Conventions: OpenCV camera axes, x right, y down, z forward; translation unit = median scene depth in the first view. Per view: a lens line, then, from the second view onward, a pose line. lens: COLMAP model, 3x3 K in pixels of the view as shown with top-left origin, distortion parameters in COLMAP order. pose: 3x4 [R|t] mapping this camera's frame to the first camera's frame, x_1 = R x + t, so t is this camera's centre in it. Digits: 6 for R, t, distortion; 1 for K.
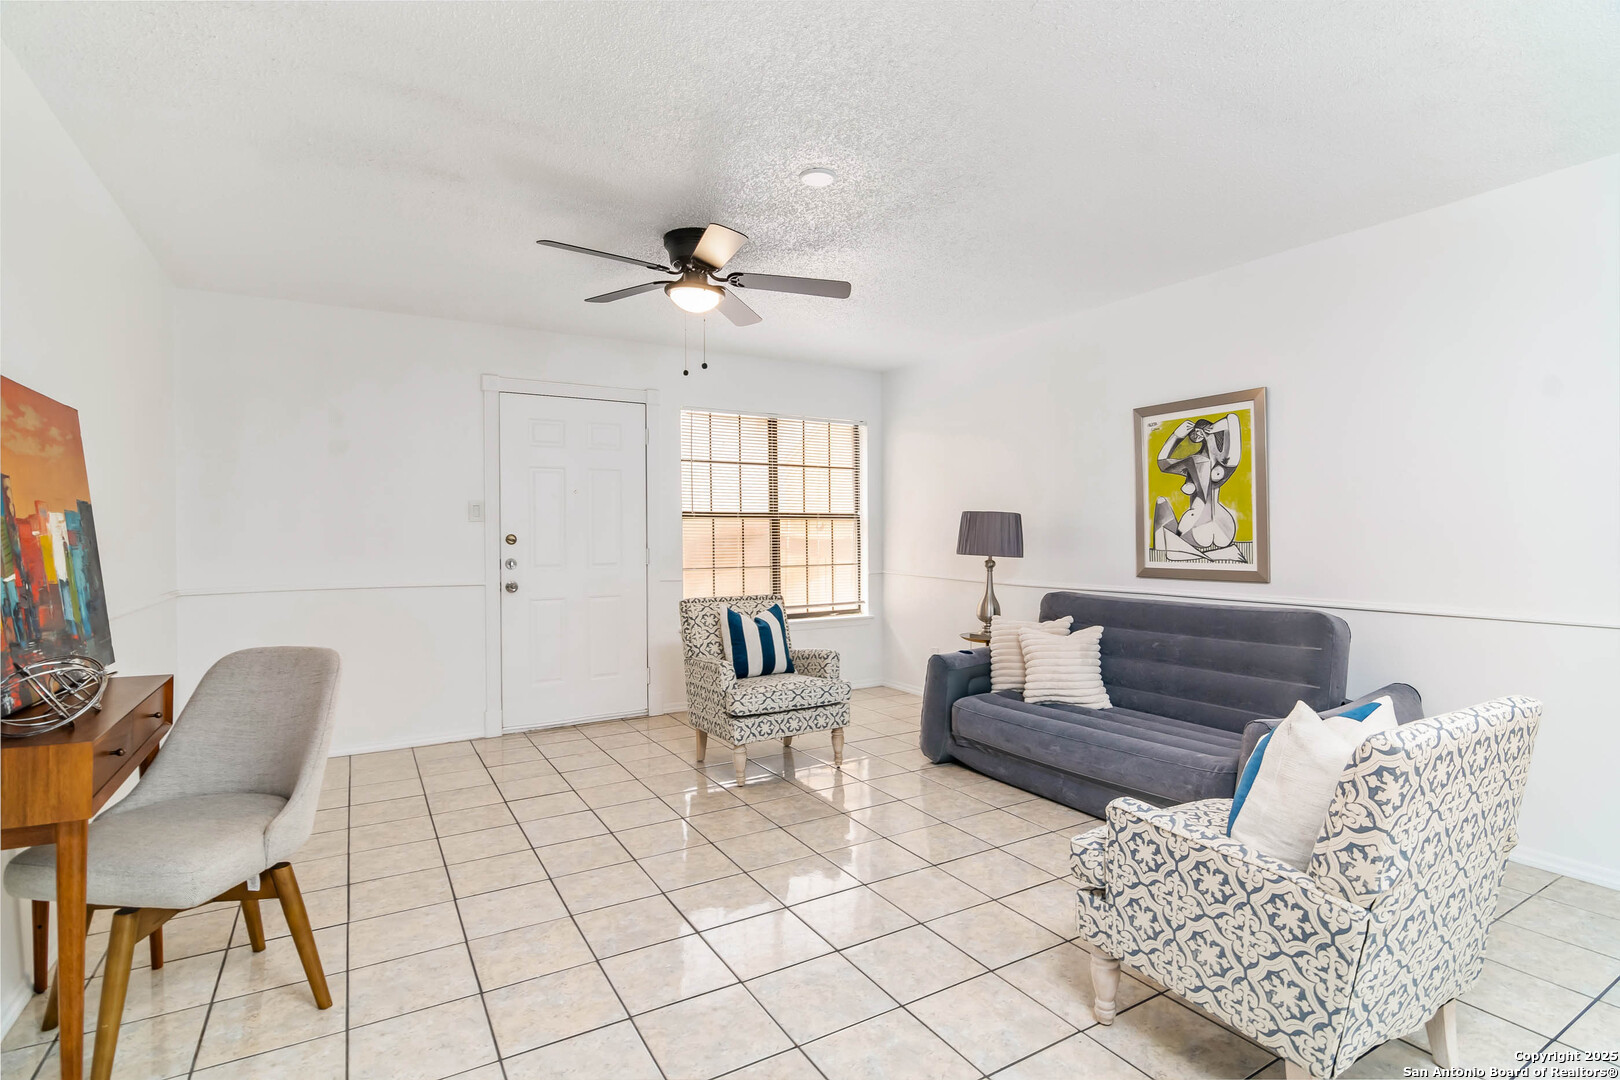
lens RADIAL K [[780.6, 0, 810.0], [0, 780.6, 540.0], [0, 0, 1]] dist [-0.003595, -0.001037]
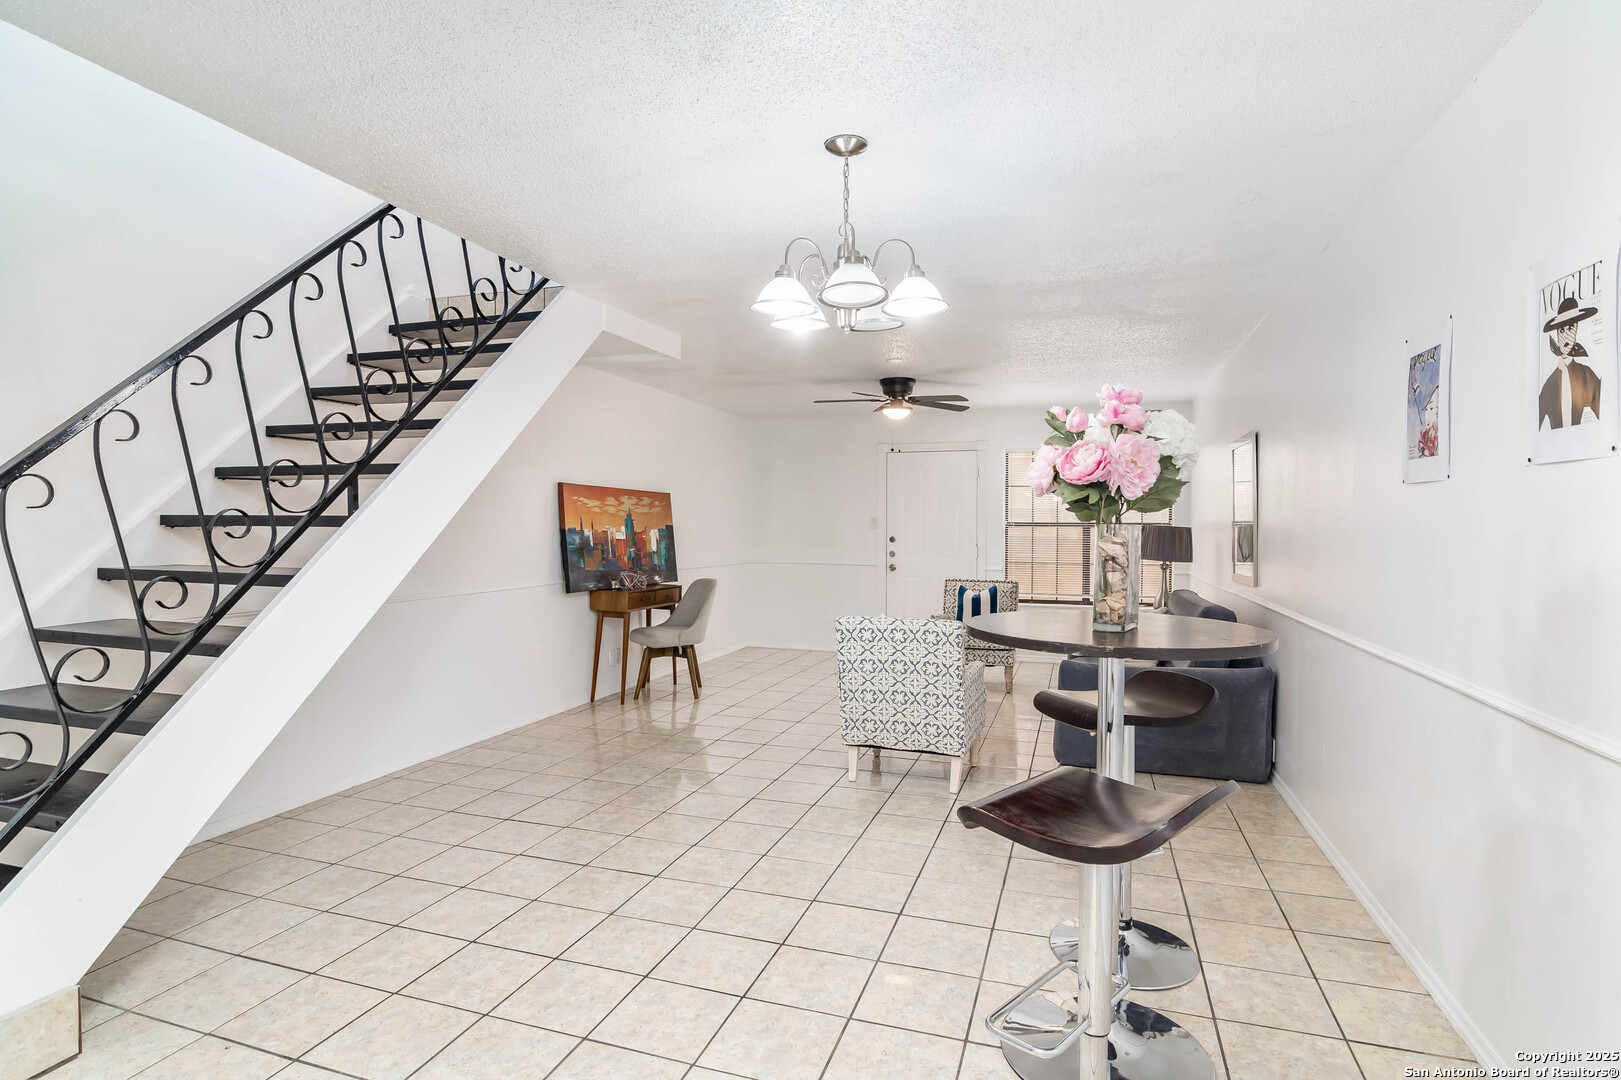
lens RADIAL K [[832.5, 0, 804.2], [0, 832.5, 536.2], [0, 0, 1]] dist [-0.011341, -0.000700]
pose [[0.652527, 0.016959, -0.757576, 1.048643], [-0.015355, 0.999840, 0.009156, -0.025941], [0.757610, 0.005658, 0.652683, -0.390046]]
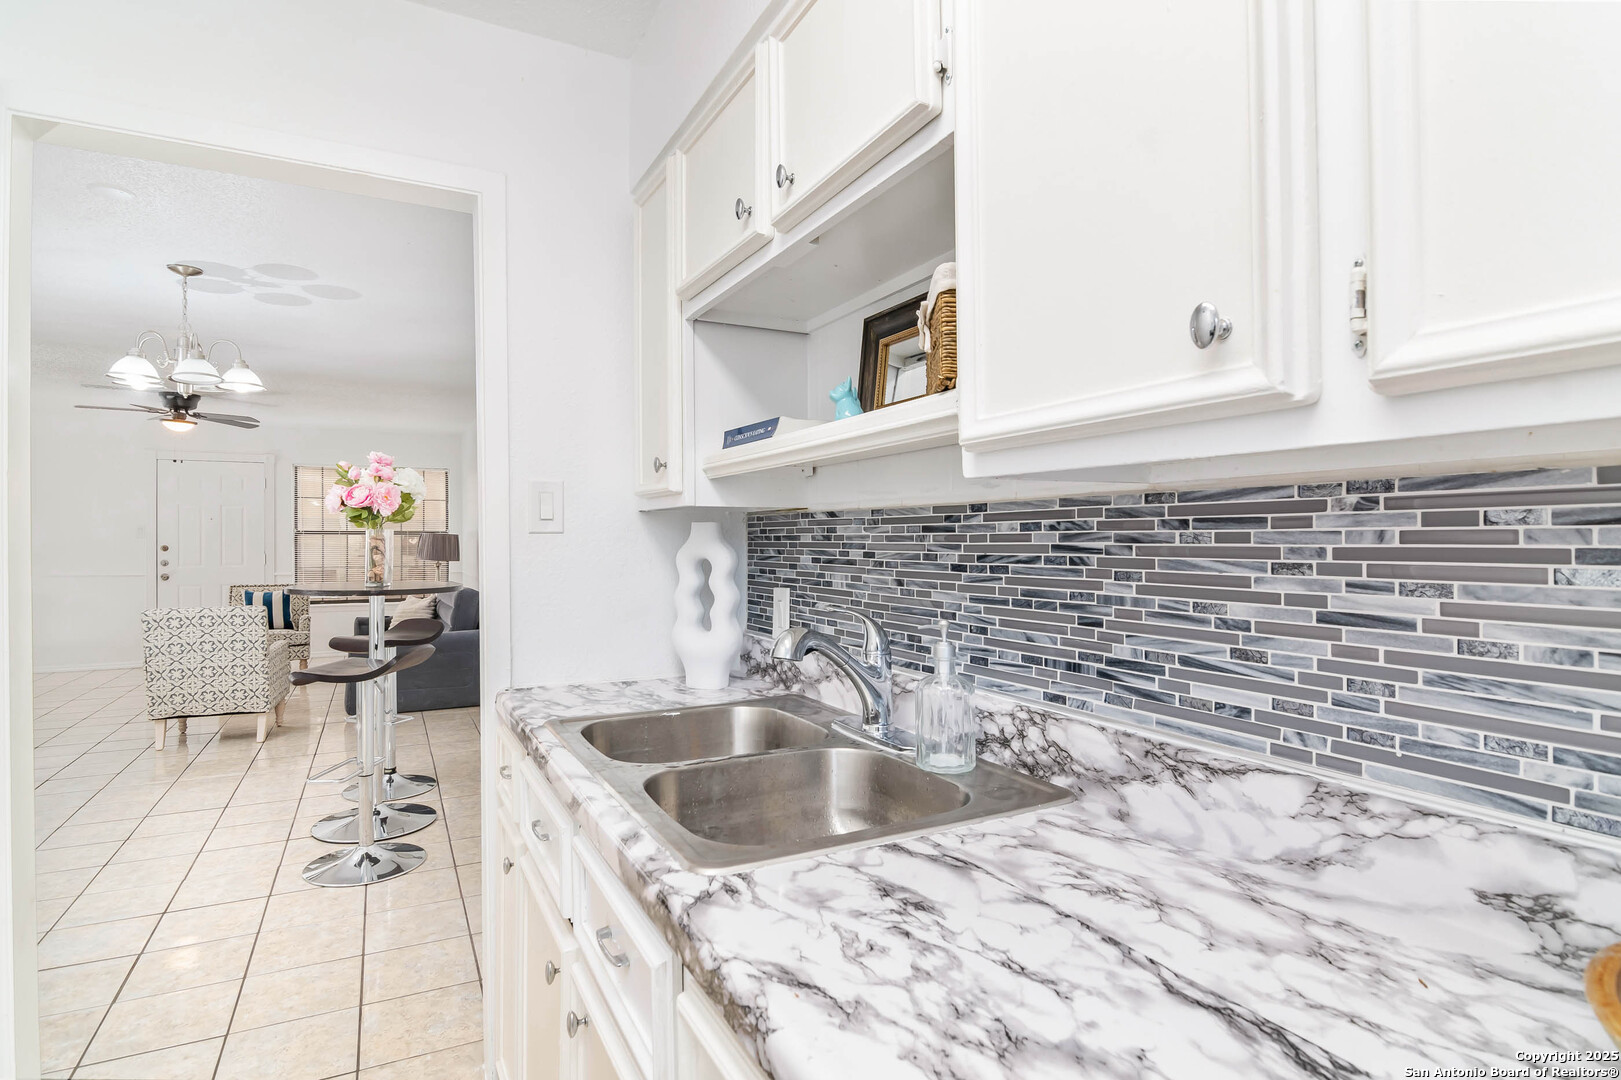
lens RADIAL K [[832.5, 0, 804.2], [0, 832.5, 536.2], [0, 0, 1]] dist [-0.011341, -0.000700]
pose [[0.998046, 0.002295, -0.062436, 1.325918], [-0.002944, 0.999943, -0.010308, -0.015274], [0.062408, 0.010471, 0.997996, -0.818875]]
